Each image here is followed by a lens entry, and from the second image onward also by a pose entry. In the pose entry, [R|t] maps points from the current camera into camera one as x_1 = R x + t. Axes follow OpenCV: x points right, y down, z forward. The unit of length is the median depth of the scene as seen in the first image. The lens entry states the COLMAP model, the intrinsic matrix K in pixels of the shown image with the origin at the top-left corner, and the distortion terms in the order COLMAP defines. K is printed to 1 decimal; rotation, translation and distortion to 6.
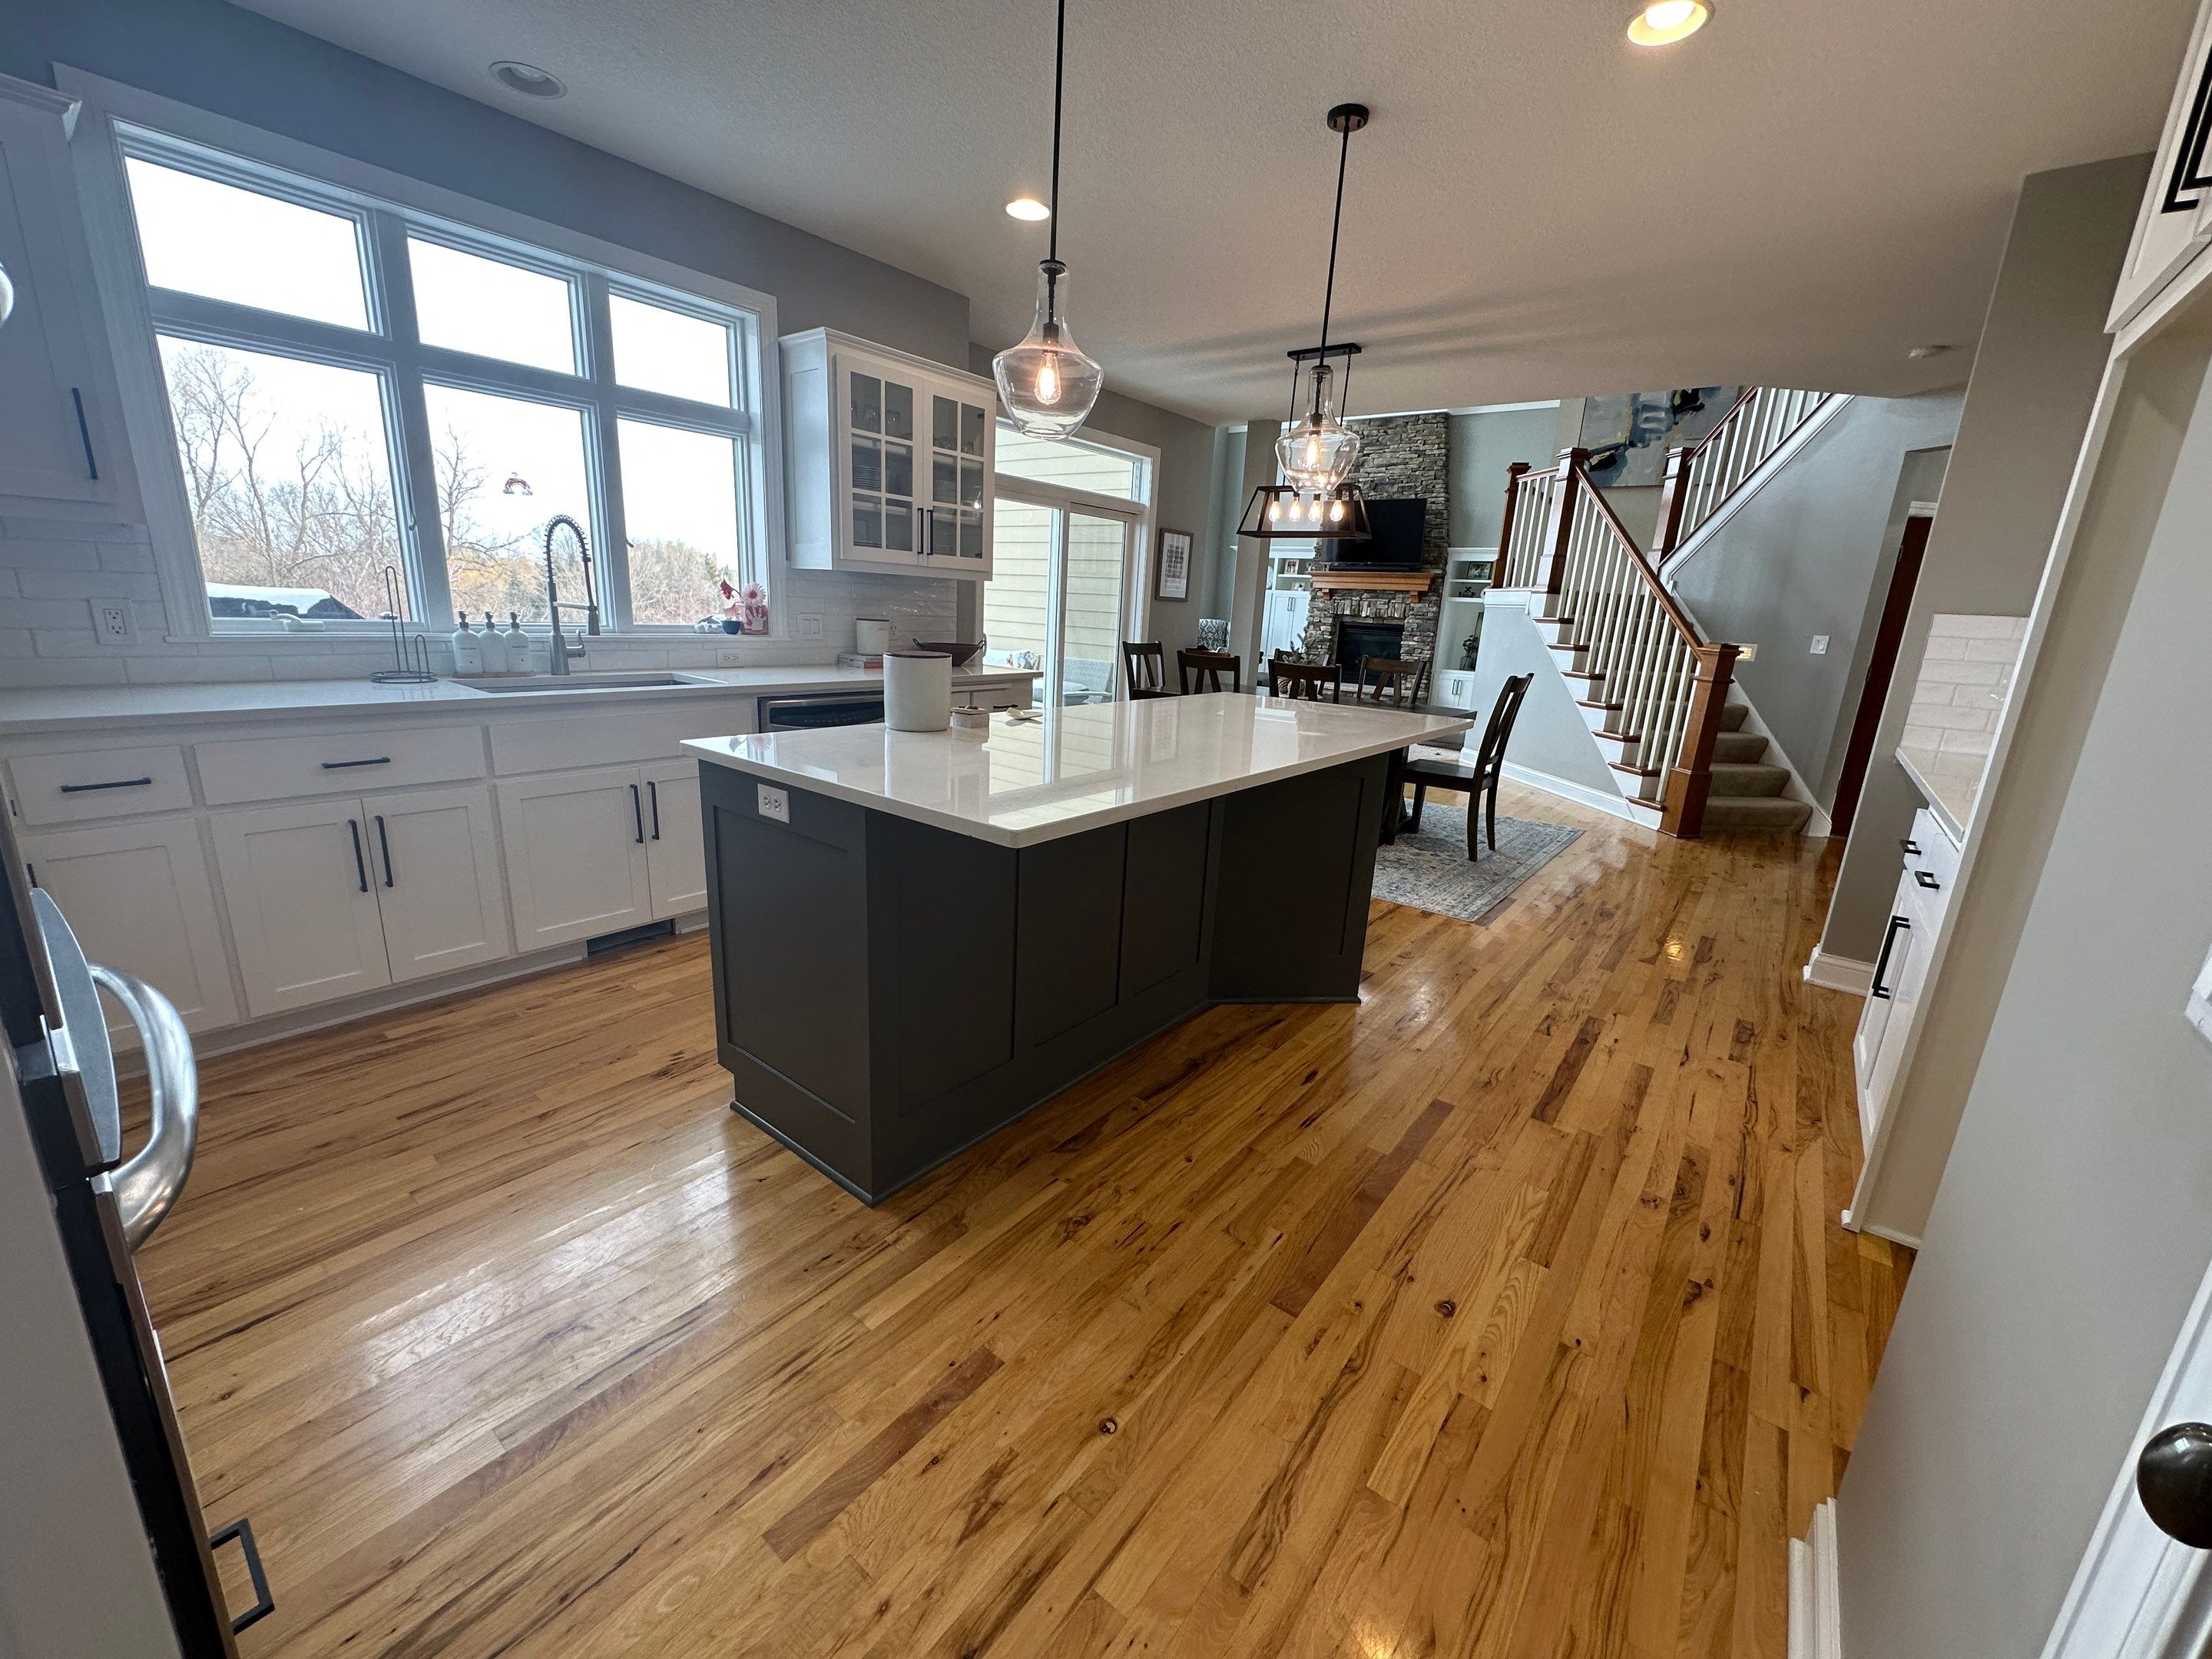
lens RADIAL K [[880.9, 0, 1104.5], [0, 880.9, 825.9], [0, 0, 1]] dist [-0.005719, 0.001564]
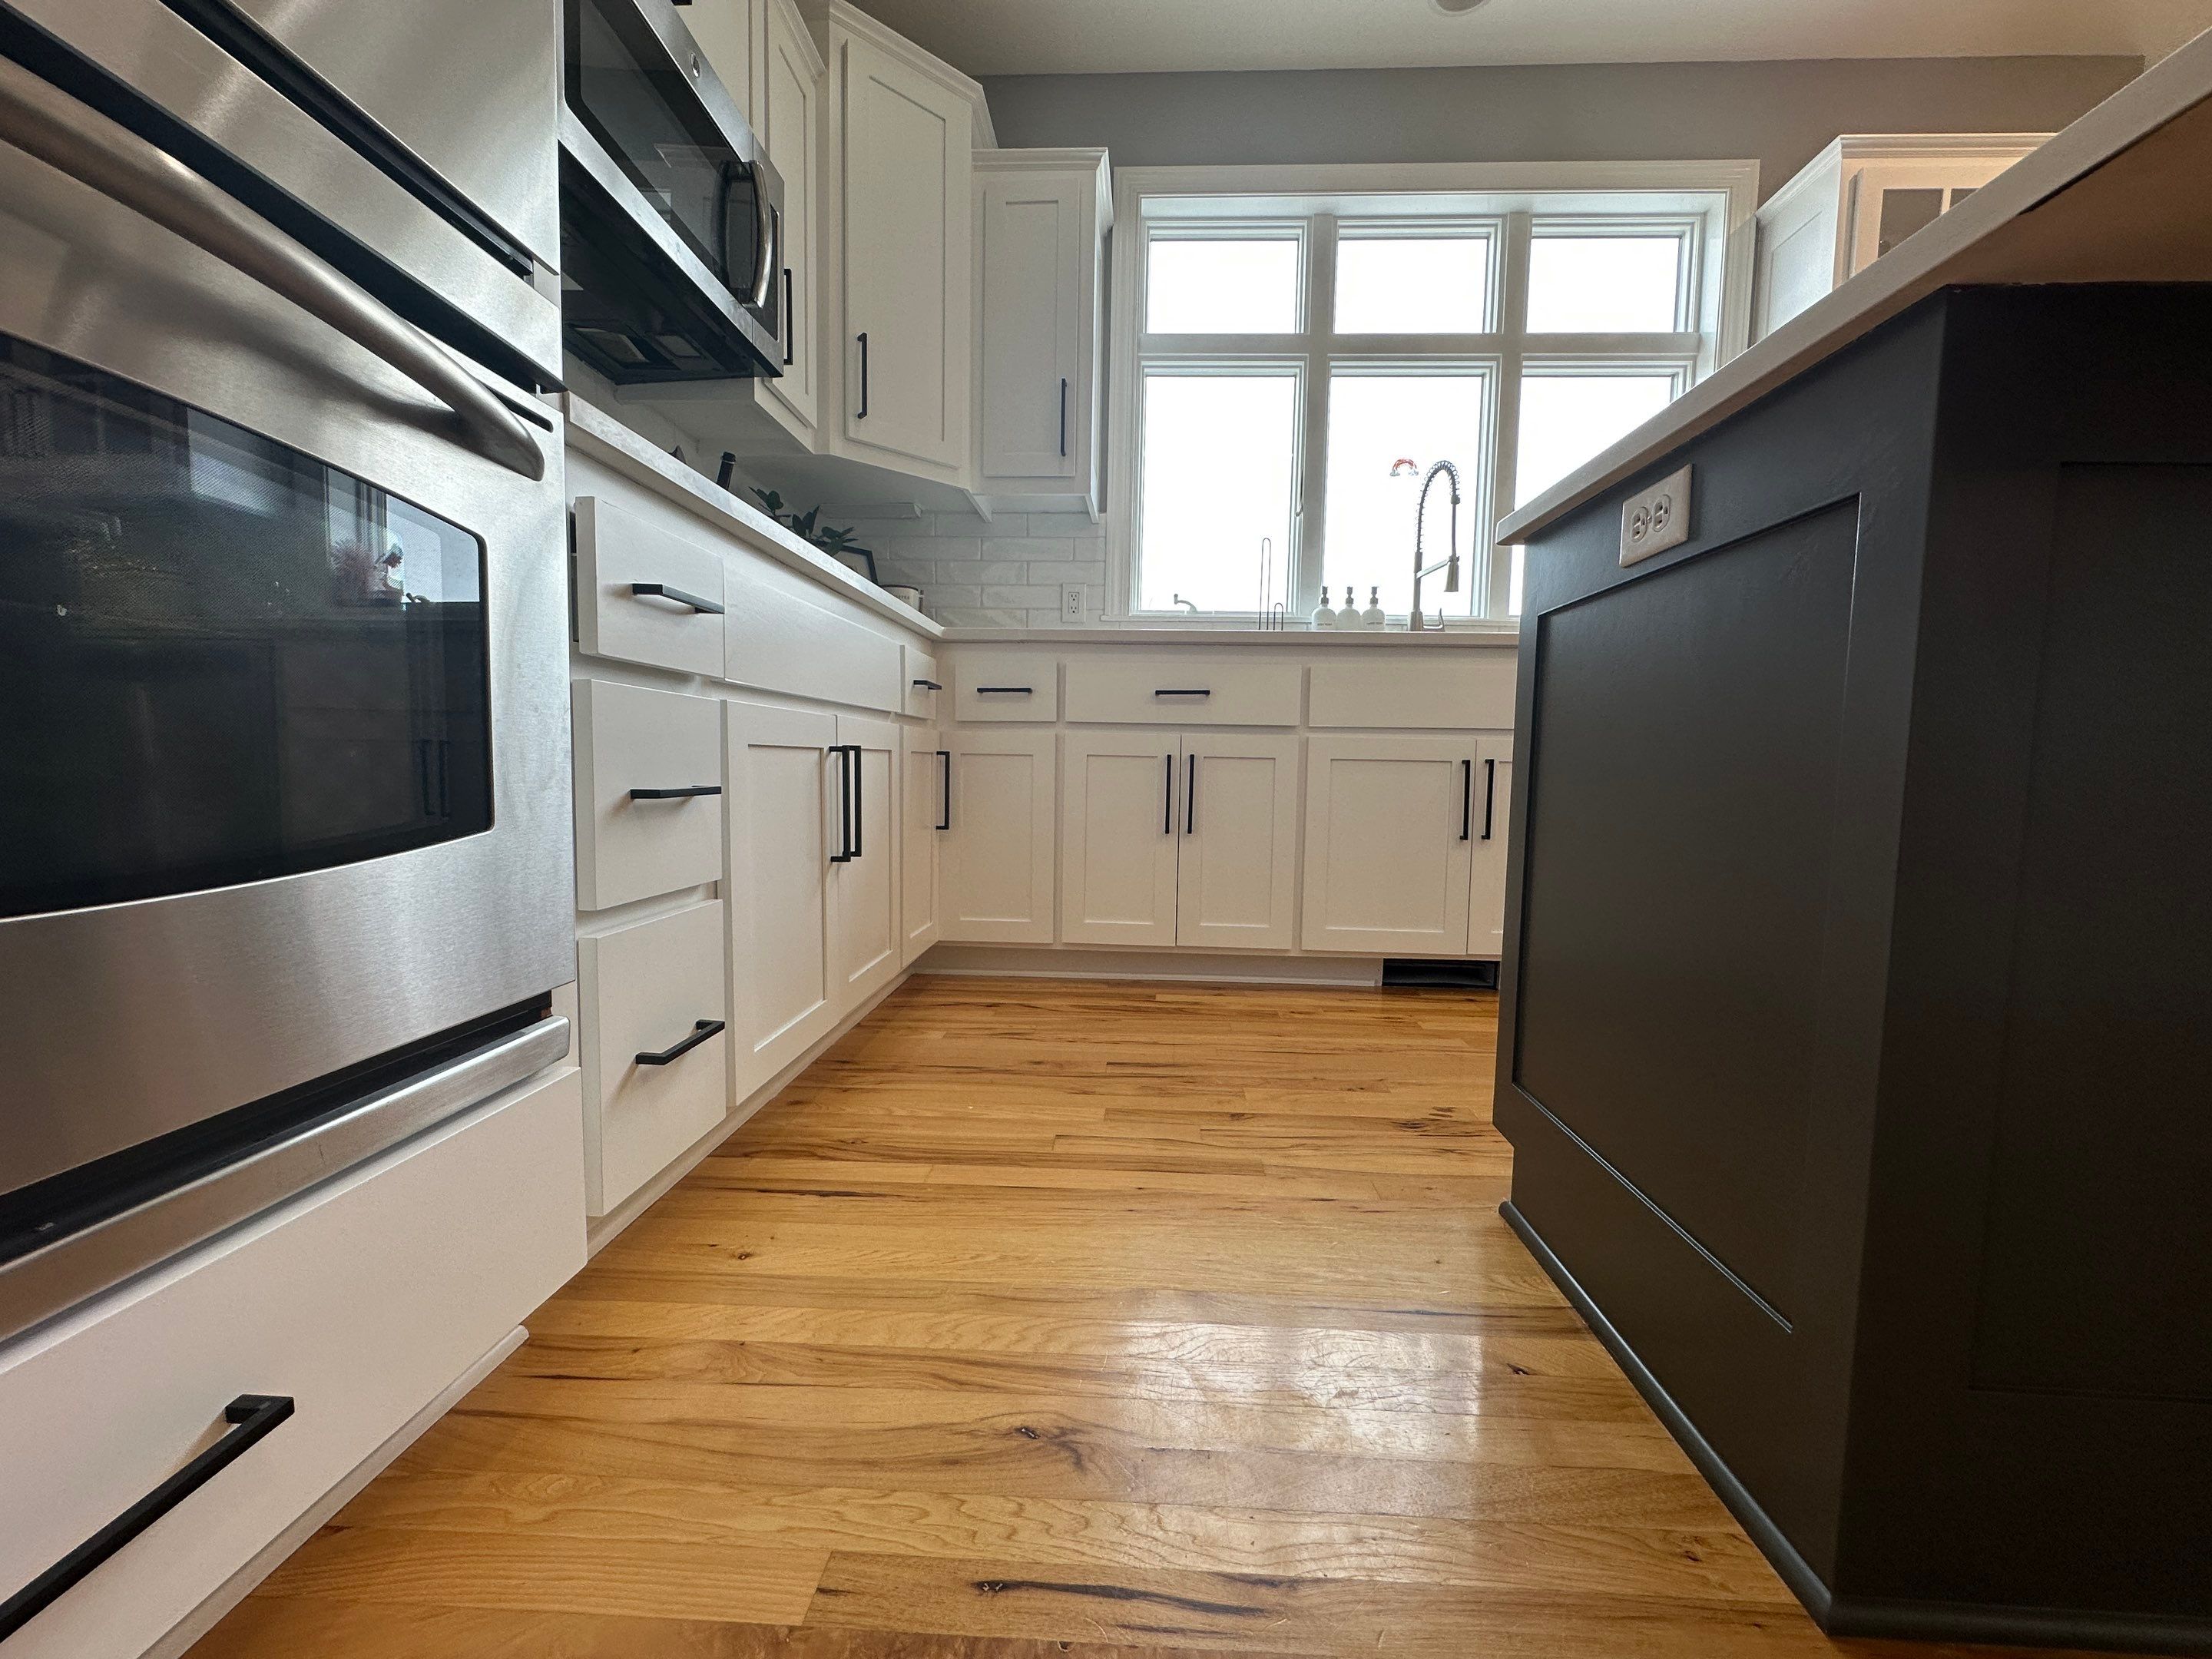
lens RADIAL K [[880.9, 0, 1109.7], [0, 880.9, 825.3], [0, 0, 1]] dist [-0.005719, 0.001564]
pose [[0.582417, 0.023063, -0.812563, -0.124924], [-0.193484, 0.974802, -0.111015, 0.177861], [0.789528, 0.221875, 0.572204, 0.415610]]
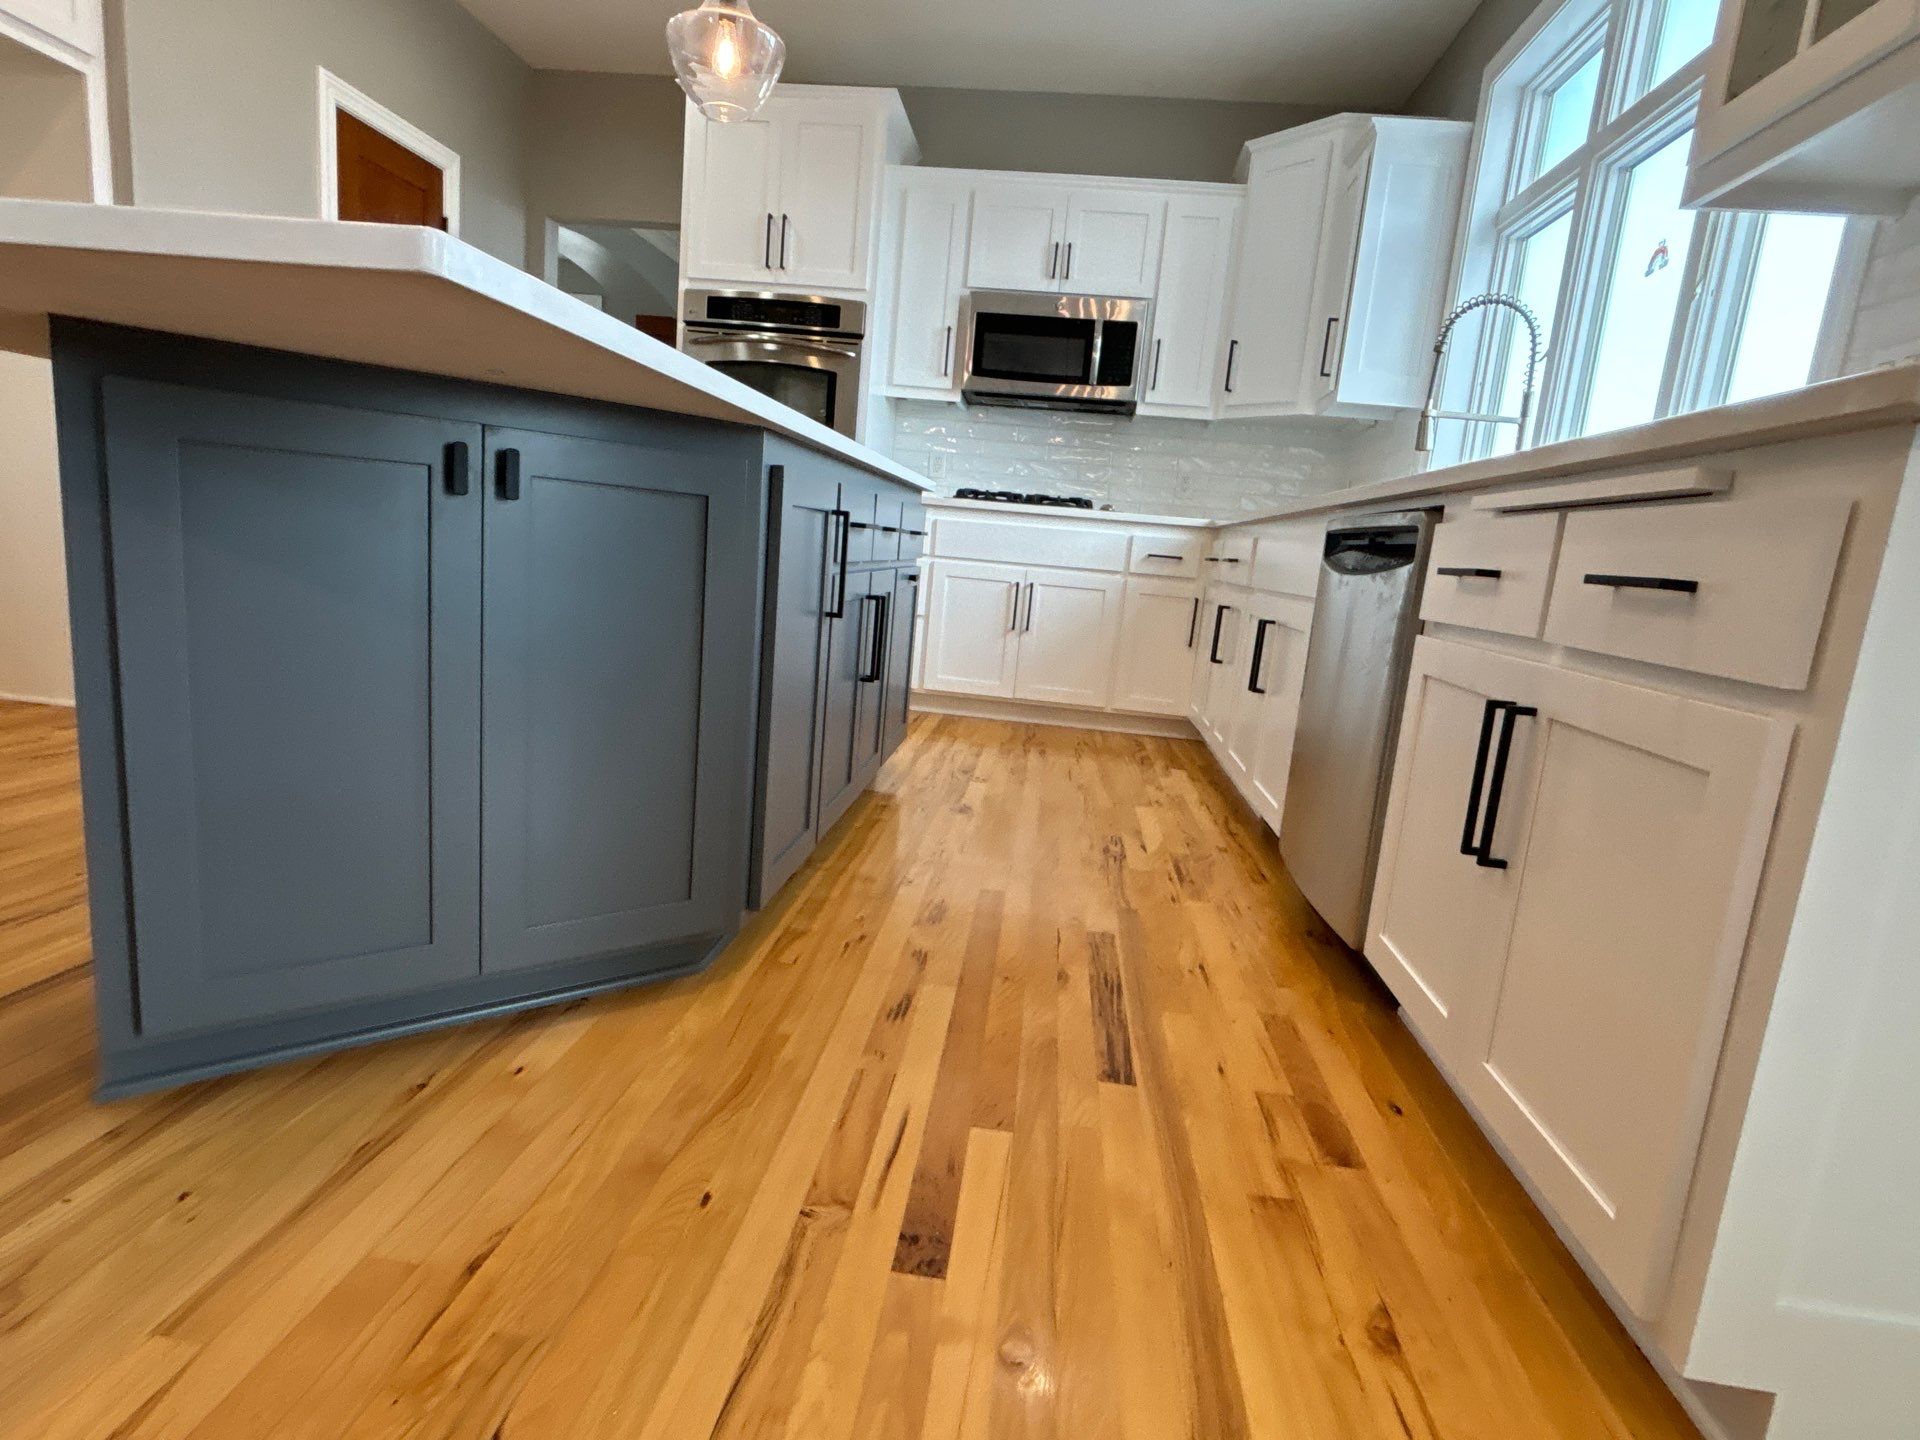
lens RADIAL K [[982.3, 0, 956.9], [0, 982.3, 717.4], [0, 0, 1]] dist [-0.005764, 0.000590]
pose [[-0.839286, -0.029303, -0.542900, 0.241807], [-0.259422, 0.899128, 0.352518, -0.253225], [0.477807, 0.436704, -0.762228, 1.915687]]
